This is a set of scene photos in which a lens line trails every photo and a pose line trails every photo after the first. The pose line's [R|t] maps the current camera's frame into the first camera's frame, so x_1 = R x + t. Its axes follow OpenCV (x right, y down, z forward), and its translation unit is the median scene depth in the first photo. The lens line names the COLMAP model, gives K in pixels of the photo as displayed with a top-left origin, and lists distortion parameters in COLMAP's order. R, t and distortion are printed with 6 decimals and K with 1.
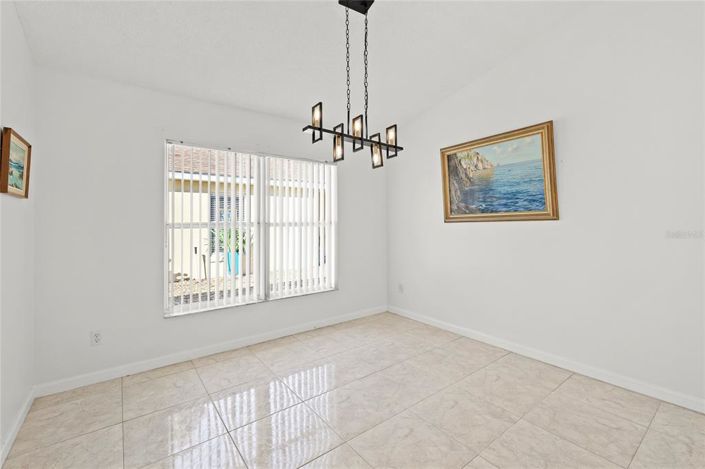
lens RADIAL K [[304.7, 0, 352.9], [0, 304.7, 231.8], [0, 0, 1]] dist [-0.000869, -0.000041]
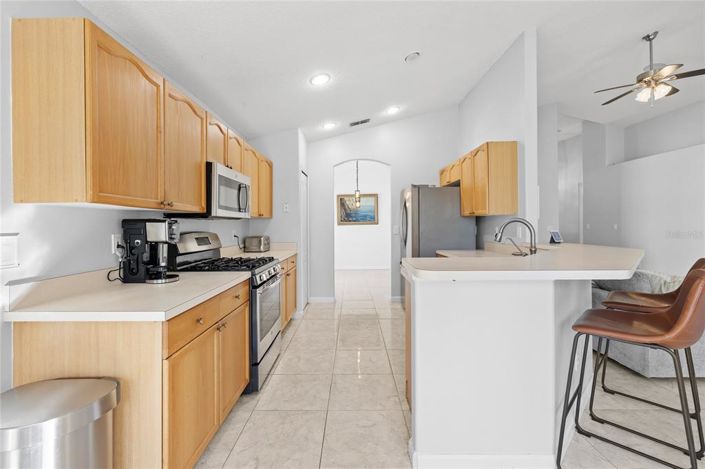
lens RADIAL K [[304.7, 0, 351.4], [0, 304.7, 229.3], [0, 0, 1]] dist [-0.000869, -0.000041]
pose [[0.610350, -0.007822, 0.792093, -1.805015], [0.024222, 0.999668, -0.008792, 0.030500], [-0.791762, 0.024552, 0.610337, -0.655441]]
